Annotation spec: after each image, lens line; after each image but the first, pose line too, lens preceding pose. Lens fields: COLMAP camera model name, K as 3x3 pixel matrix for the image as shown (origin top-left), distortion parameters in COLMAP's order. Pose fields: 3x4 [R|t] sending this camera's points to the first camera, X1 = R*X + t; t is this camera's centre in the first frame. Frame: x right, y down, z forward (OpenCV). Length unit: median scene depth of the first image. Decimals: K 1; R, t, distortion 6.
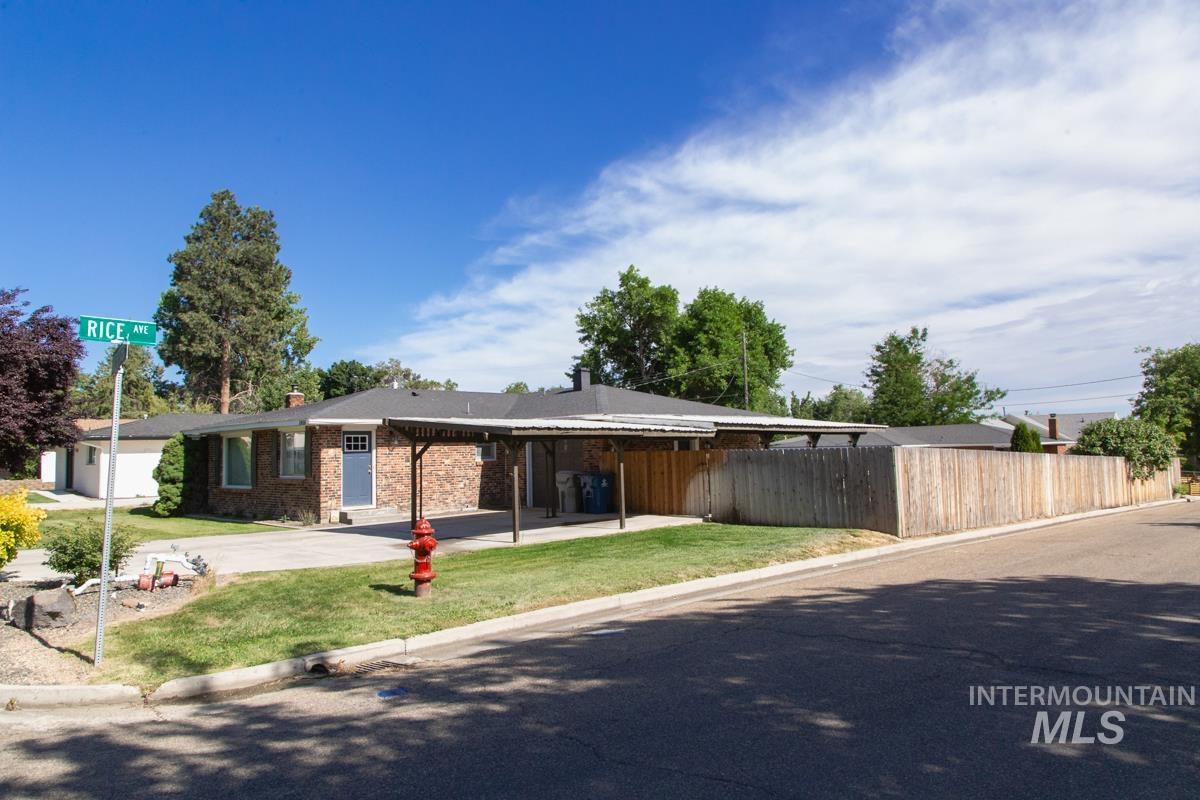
lens RADIAL K [[828.6, 0, 603.9], [0, 828.6, 396.2], [0, 0, 1]] dist [0.028855, -0.008054]
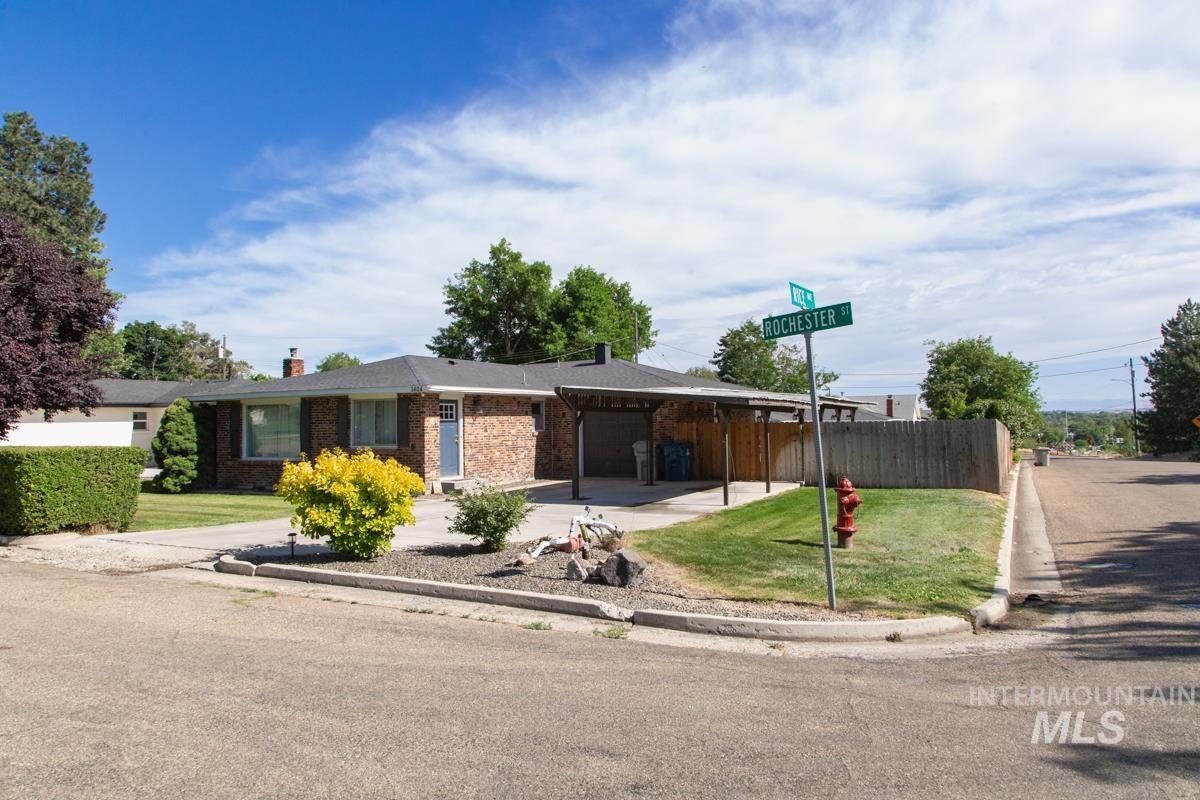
lens RADIAL K [[828.6, 0, 615.2], [0, 828.6, 429.7], [0, 0, 1]] dist [0.028855, -0.008054]
pose [[0.954815, 0.004616, 0.297165, -0.134493], [-0.024946, 0.997596, 0.064657, 0.002895], [-0.296152, -0.069149, 0.952635, 0.003995]]
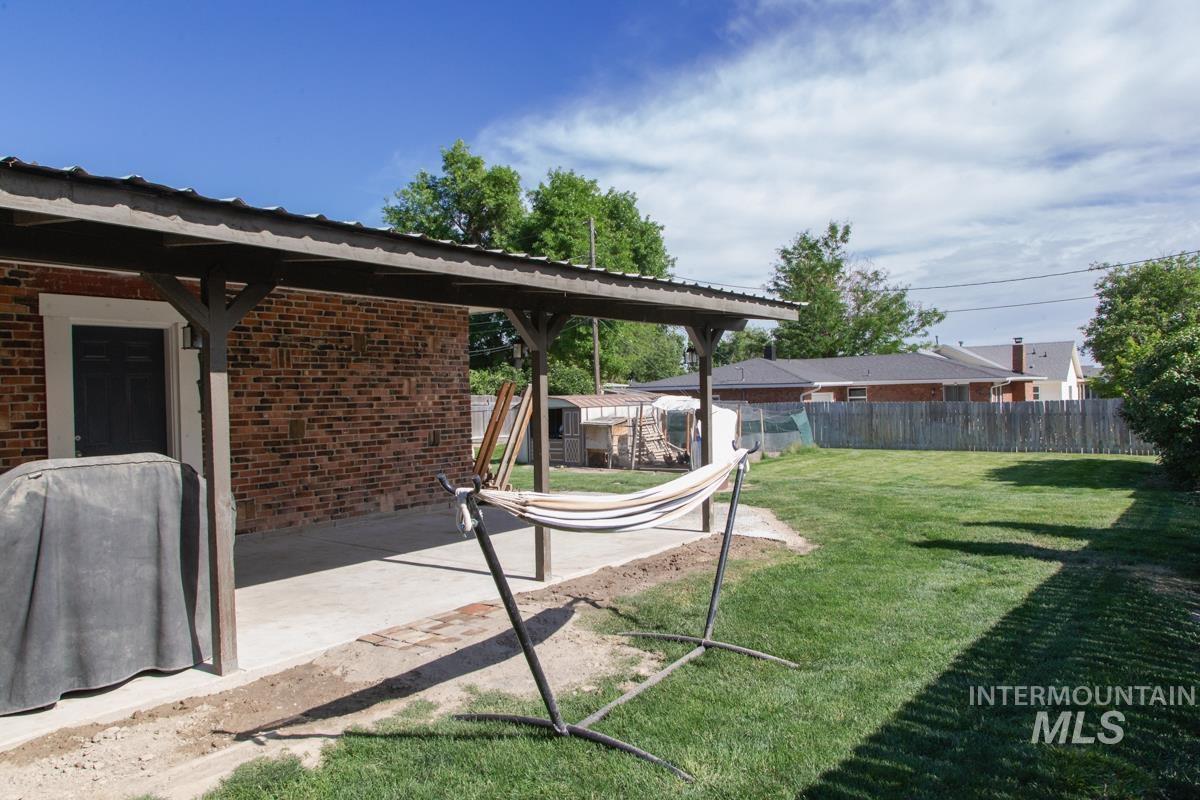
lens RADIAL K [[801.7, 0, 611.2], [0, 801.7, 418.2], [0, 0, 1]] dist [0.014911, -0.003849]
pose [[0.994574, -0.007417, 0.103767, 0.094678], [-0.002237, 0.995700, 0.092610, 0.020738], [-0.104008, -0.092340, 0.990281, 0.273314]]
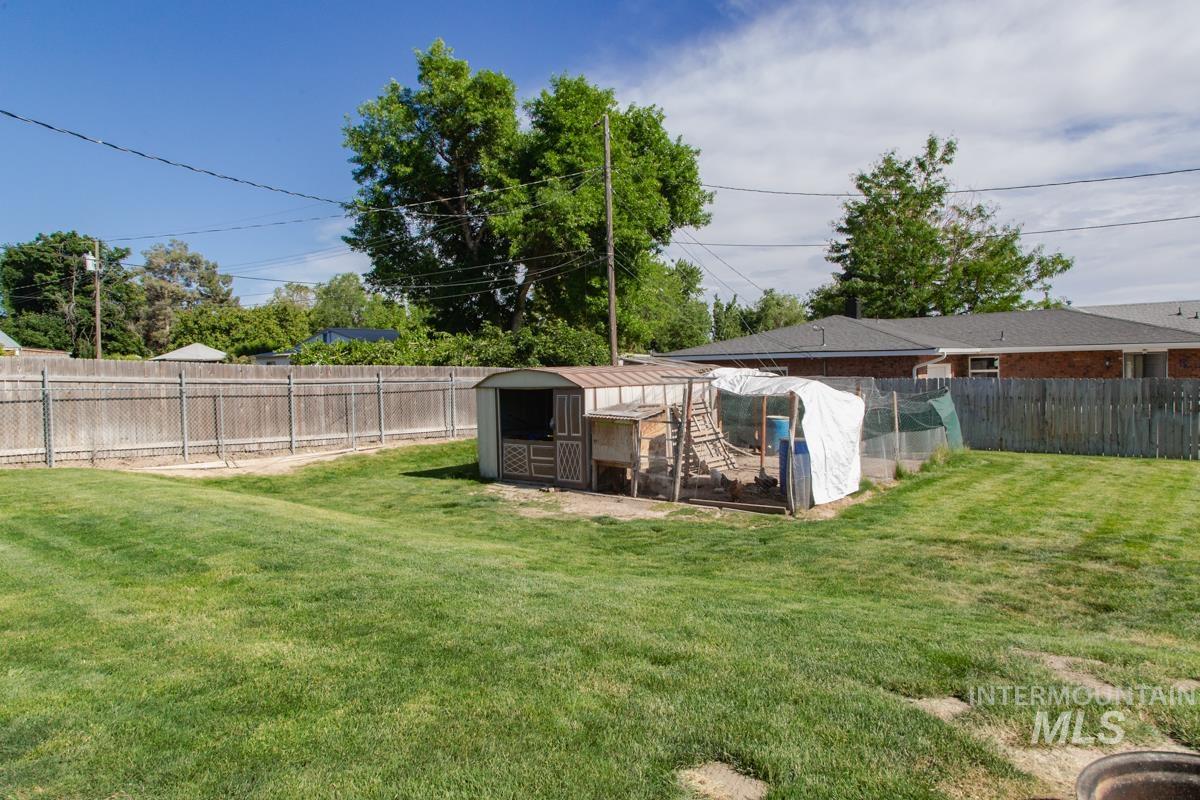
lens RADIAL K [[801.7, 0, 602.1], [0, 801.7, 393.8], [0, 0, 1]] dist [0.014911, -0.003849]
pose [[0.996793, -0.002905, 0.079976, 0.104026], [-0.004891, 0.995262, 0.097110, 0.031081], [-0.079879, -0.097190, 0.992055, 0.427194]]
